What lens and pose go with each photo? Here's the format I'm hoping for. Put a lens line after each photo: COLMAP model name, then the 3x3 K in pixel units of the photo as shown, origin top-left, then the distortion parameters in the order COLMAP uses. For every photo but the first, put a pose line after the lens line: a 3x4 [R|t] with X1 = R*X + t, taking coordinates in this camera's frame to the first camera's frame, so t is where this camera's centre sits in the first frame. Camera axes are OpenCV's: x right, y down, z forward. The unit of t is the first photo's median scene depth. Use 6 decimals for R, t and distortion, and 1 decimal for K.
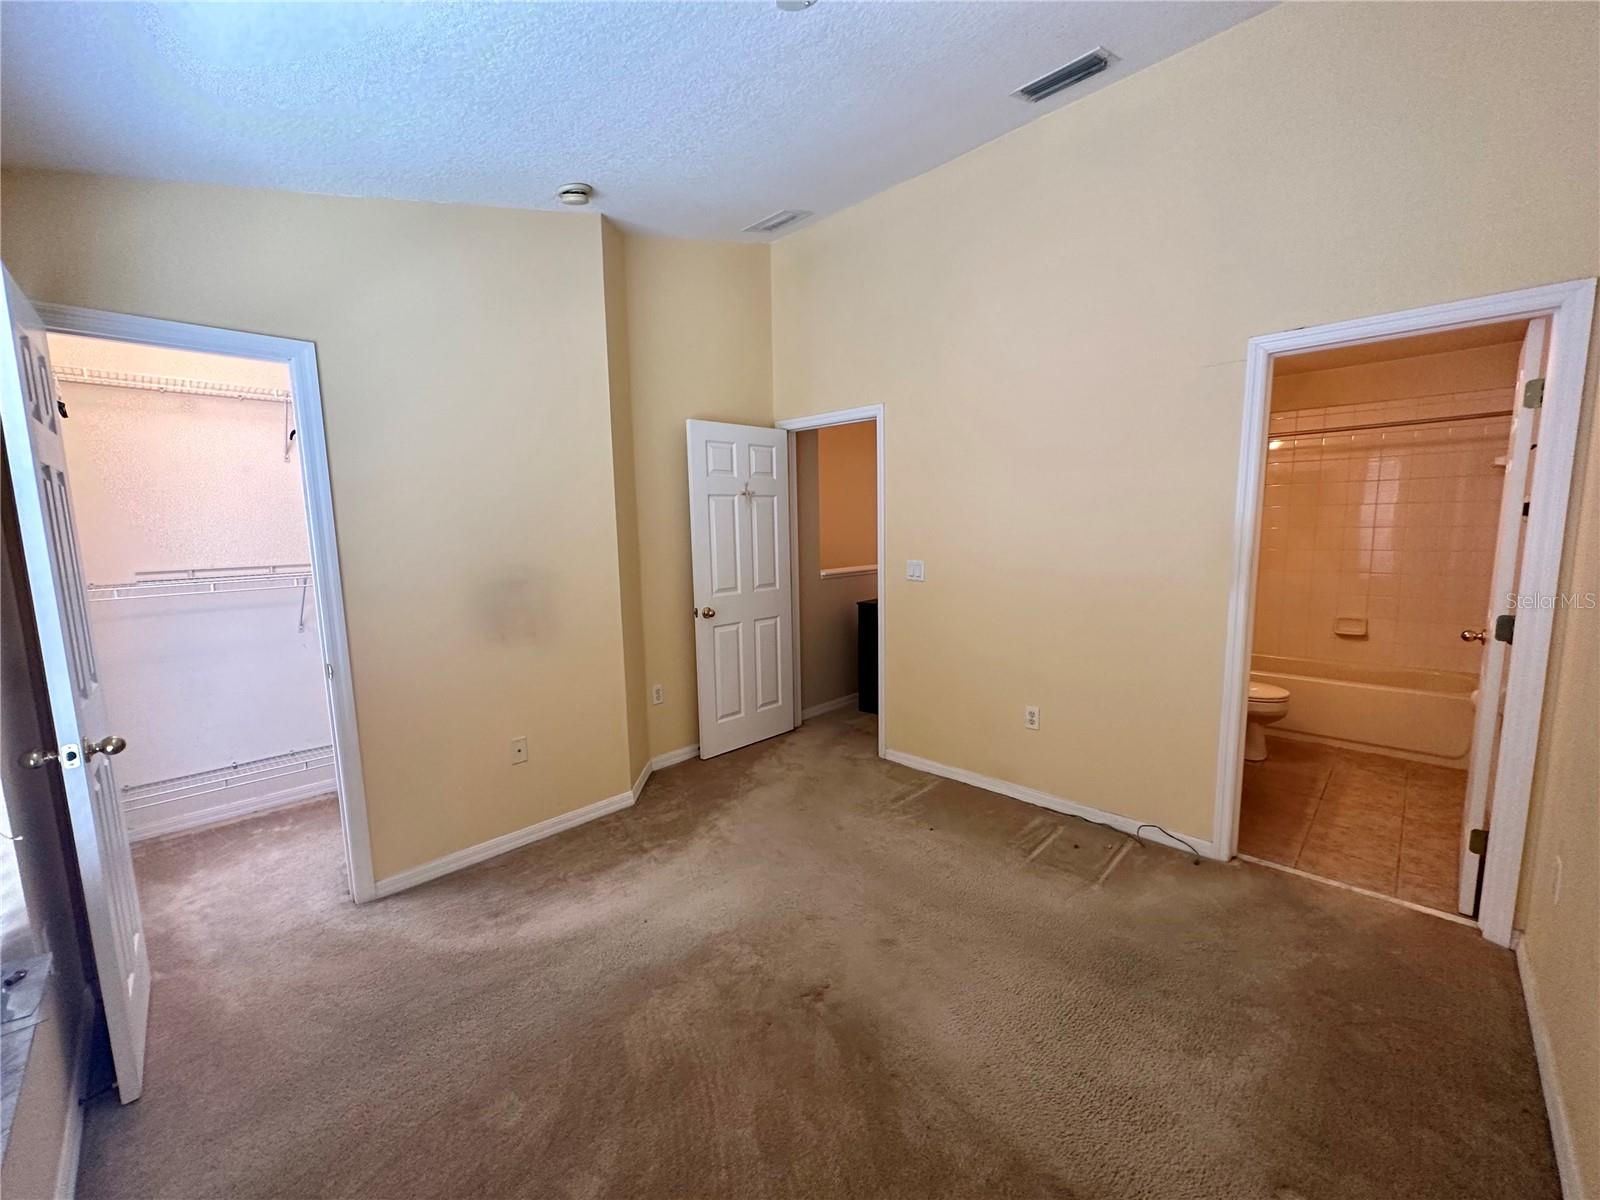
lens RADIAL K [[642.5, 0, 809.4], [0, 642.5, 601.4], [0, 0, 1]] dist [0.007762, 0.000097]
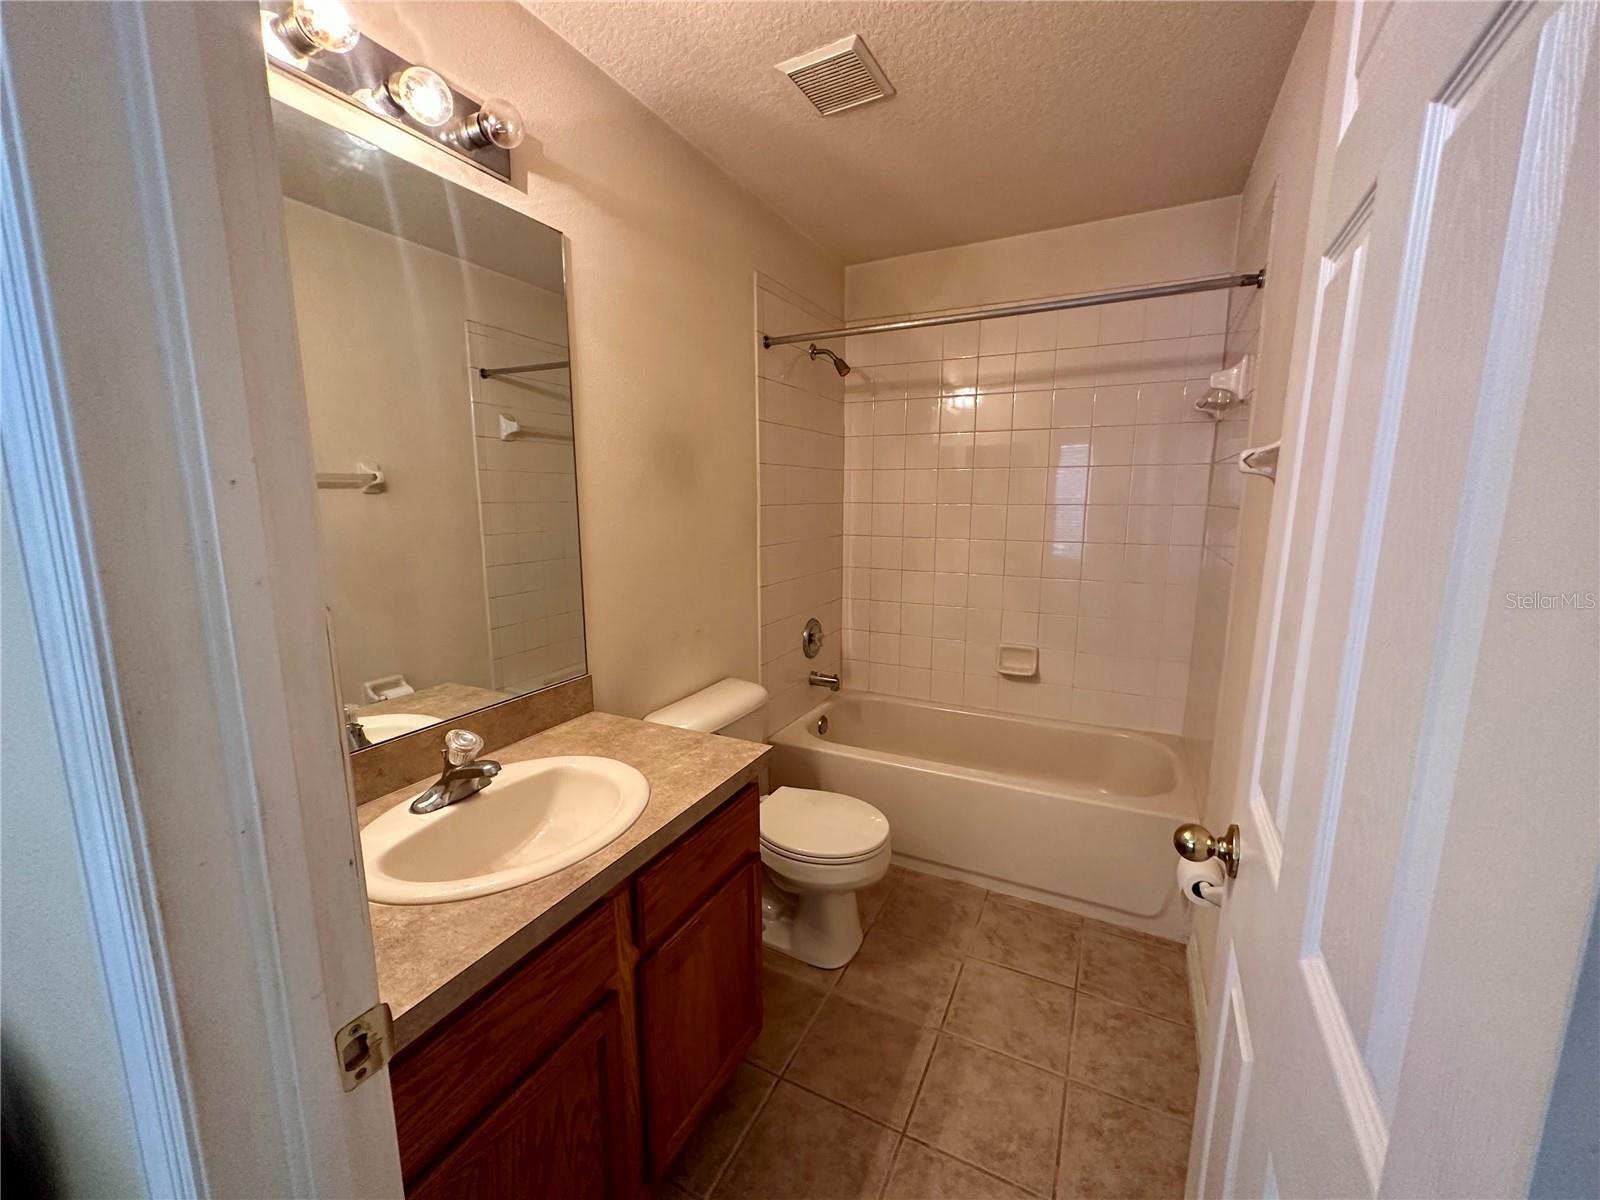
lens RADIAL K [[642.5, 0, 792.7], [0, 642.5, 603.4], [0, 0, 1]] dist [0.007762, 0.000097]
pose [[0.958757, -0.027438, 0.282898, 0.556824], [0.018099, 0.999203, 0.035573, -0.059546], [-0.283649, -0.028985, 0.958490, 0.565382]]
